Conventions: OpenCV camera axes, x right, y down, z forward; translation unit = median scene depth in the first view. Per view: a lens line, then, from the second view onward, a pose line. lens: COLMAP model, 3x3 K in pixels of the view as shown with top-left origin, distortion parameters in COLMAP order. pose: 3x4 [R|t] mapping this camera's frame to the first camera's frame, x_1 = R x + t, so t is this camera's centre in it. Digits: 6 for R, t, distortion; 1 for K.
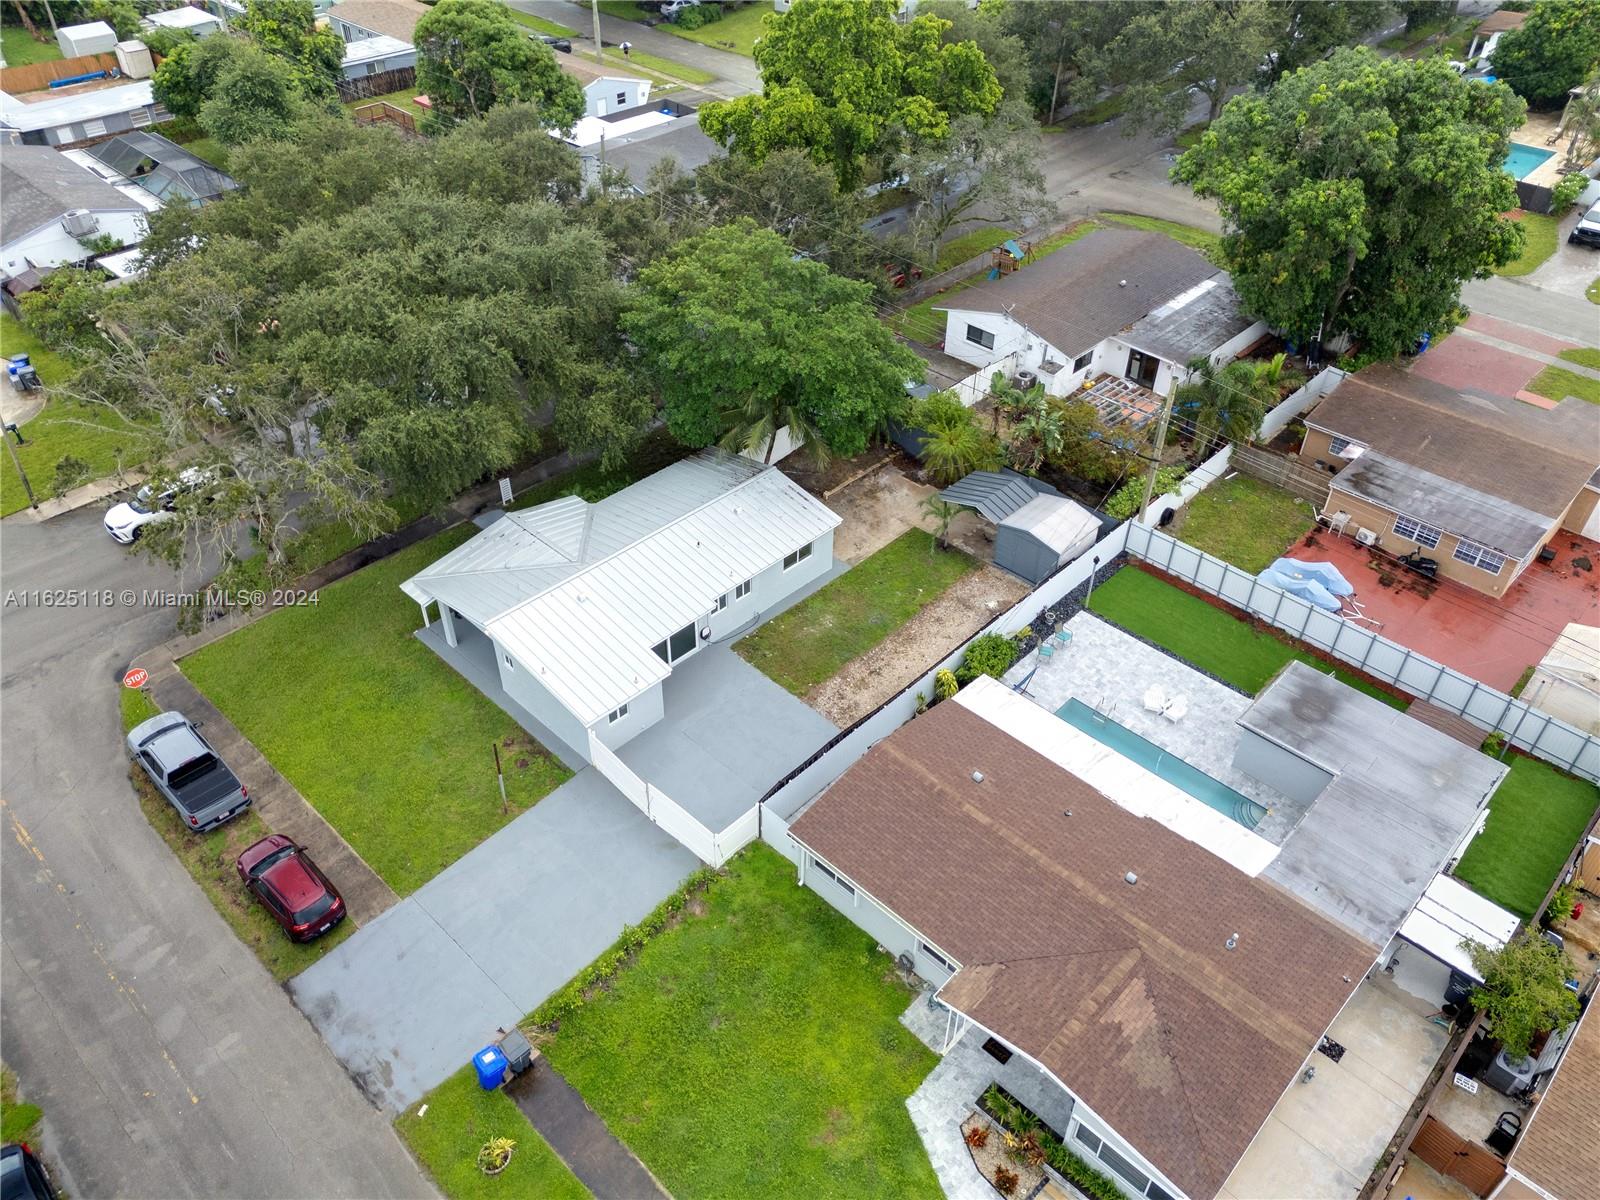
lens RADIAL K [[1175.8, 0, 800.0], [0, 1175.8, 600.0], [0, 0, 1]] dist [0.058725, -0.051332]
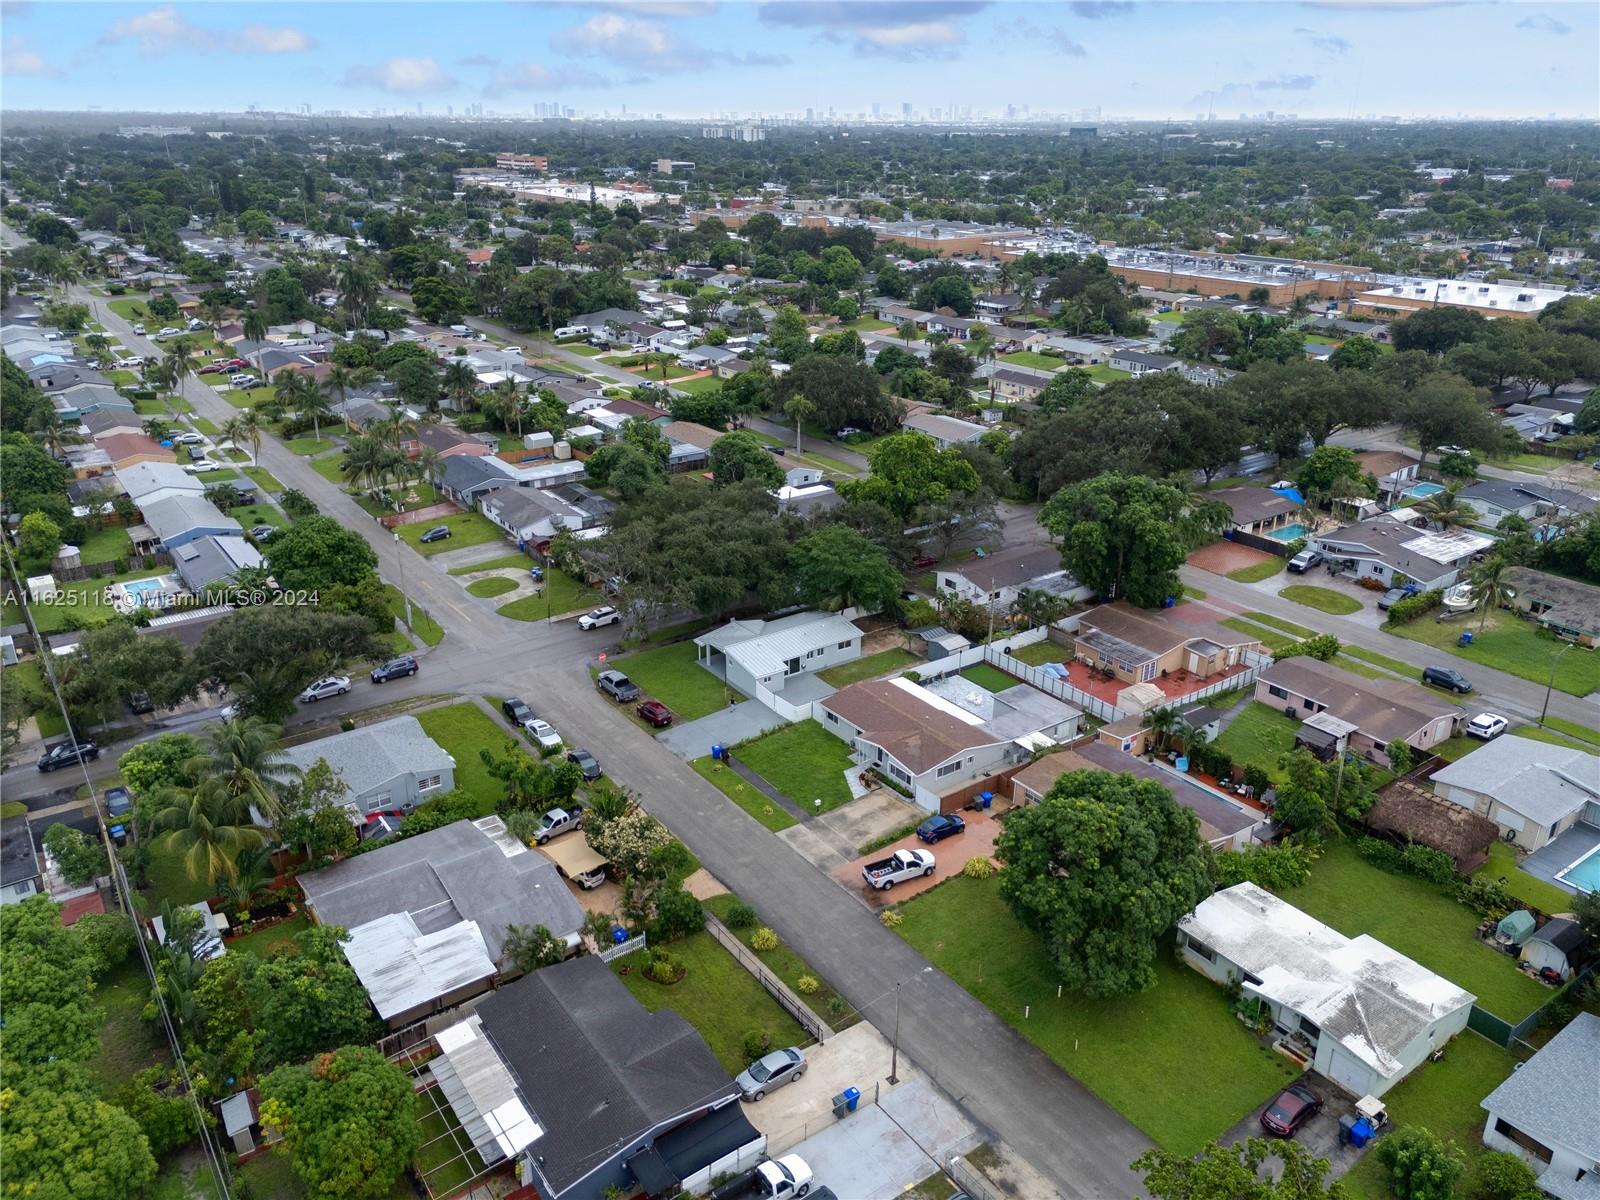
lens RADIAL K [[1175.8, 0, 800.0], [0, 1175.8, 600.0], [0, 0, 1]] dist [0.058725, -0.051332]
pose [[0.985200, 0.060243, -0.160471, 0.272026], [-0.105456, 0.951080, -0.290388, 0.550816], [0.135127, 0.303013, 0.943358, -1.274462]]
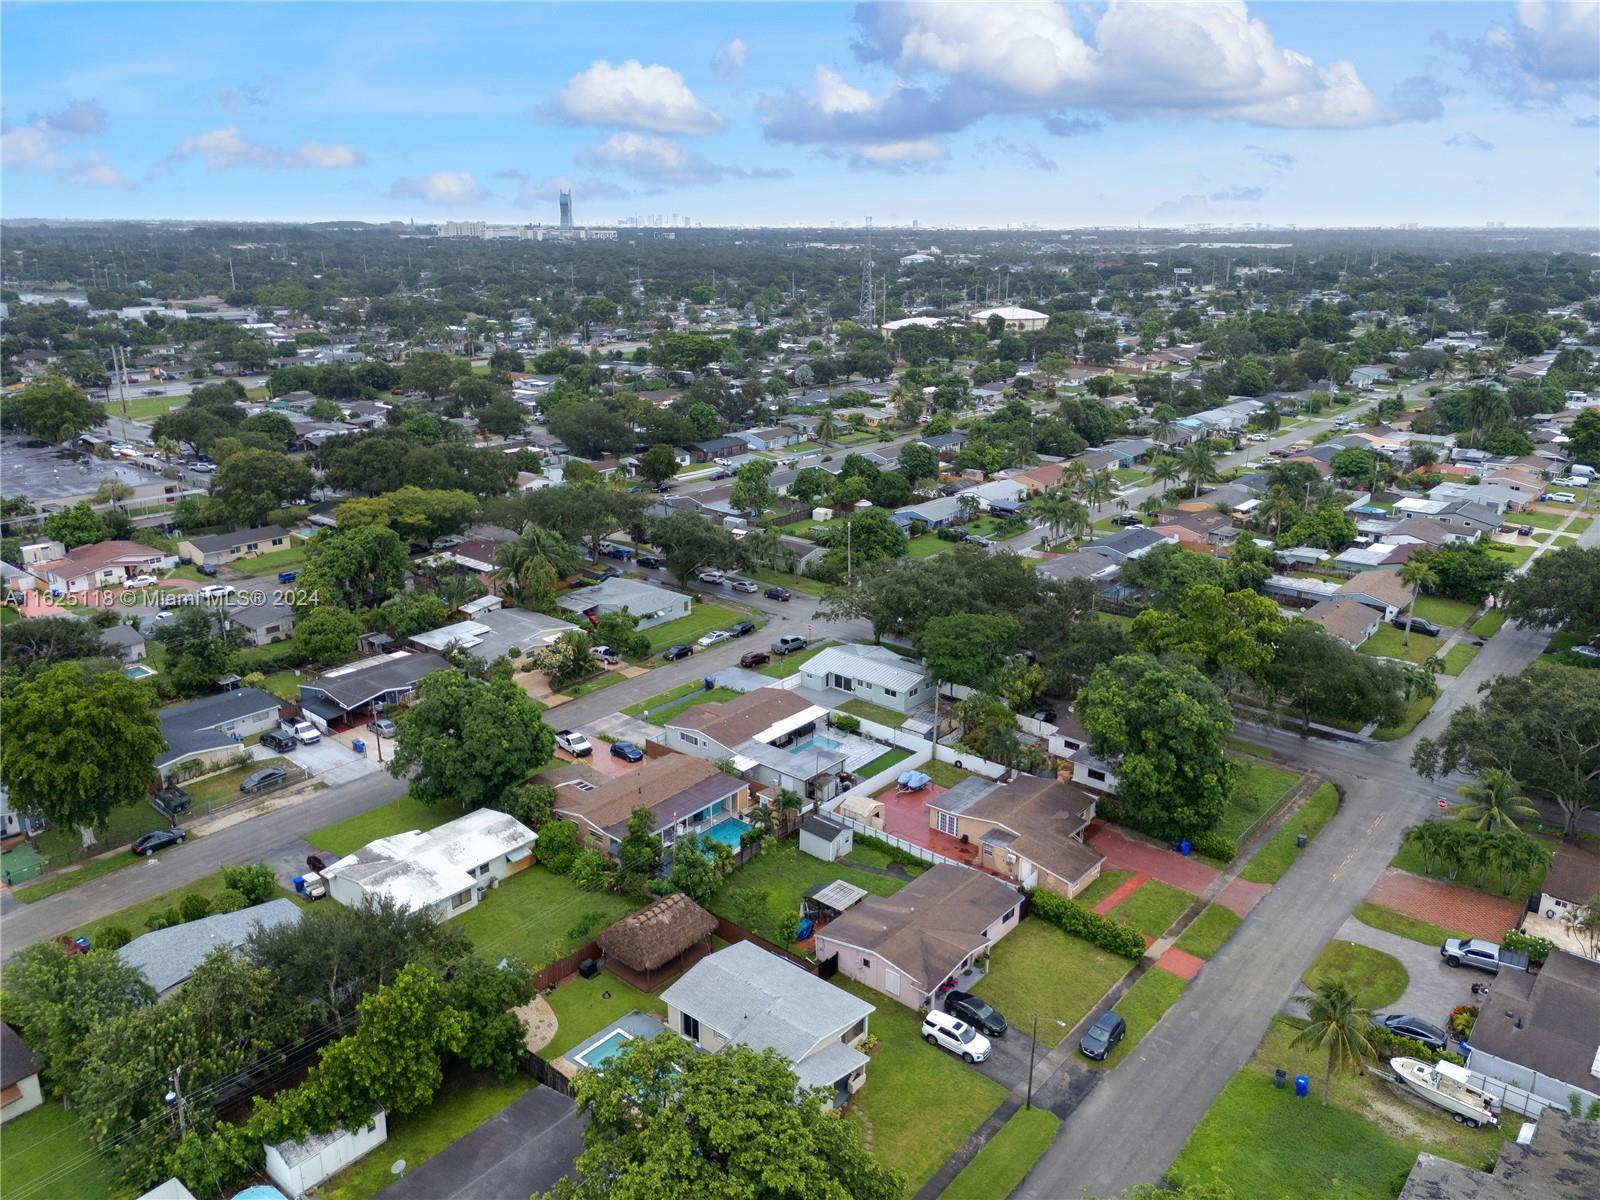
lens RADIAL K [[1175.8, 0, 800.0], [0, 1175.8, 600.0], [0, 0, 1]] dist [0.058725, -0.051332]
pose [[0.068120, 0.292802, -0.953744, 2.390384], [-0.638661, 0.747219, 0.183782, -0.533429], [0.766467, 0.596599, 0.237902, 0.009870]]
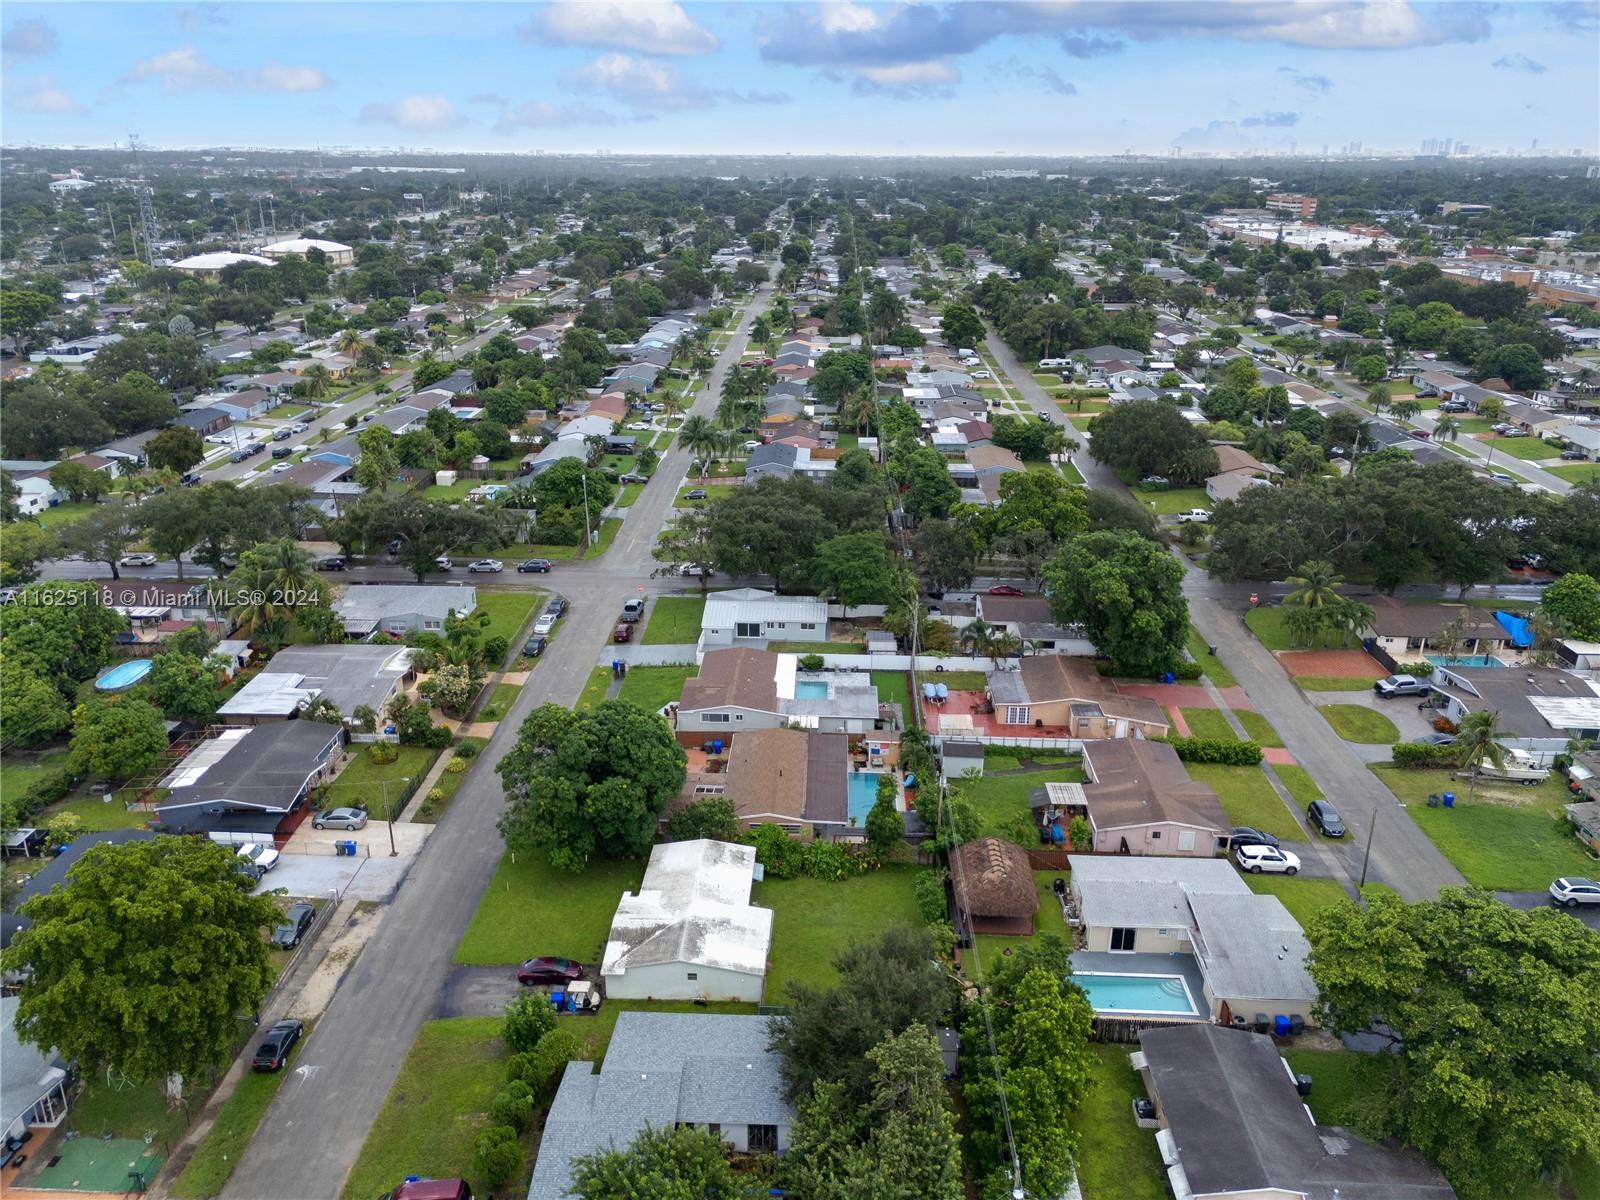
lens RADIAL K [[1175.8, 0, 800.0], [0, 1175.8, 600.0], [0, 0, 1]] dist [0.058725, -0.051332]
pose [[0.669074, 0.255839, -0.697772, 1.787503], [-0.470890, 0.872308, -0.131690, 0.267033], [0.574981, 0.416684, 0.704110, -0.967496]]
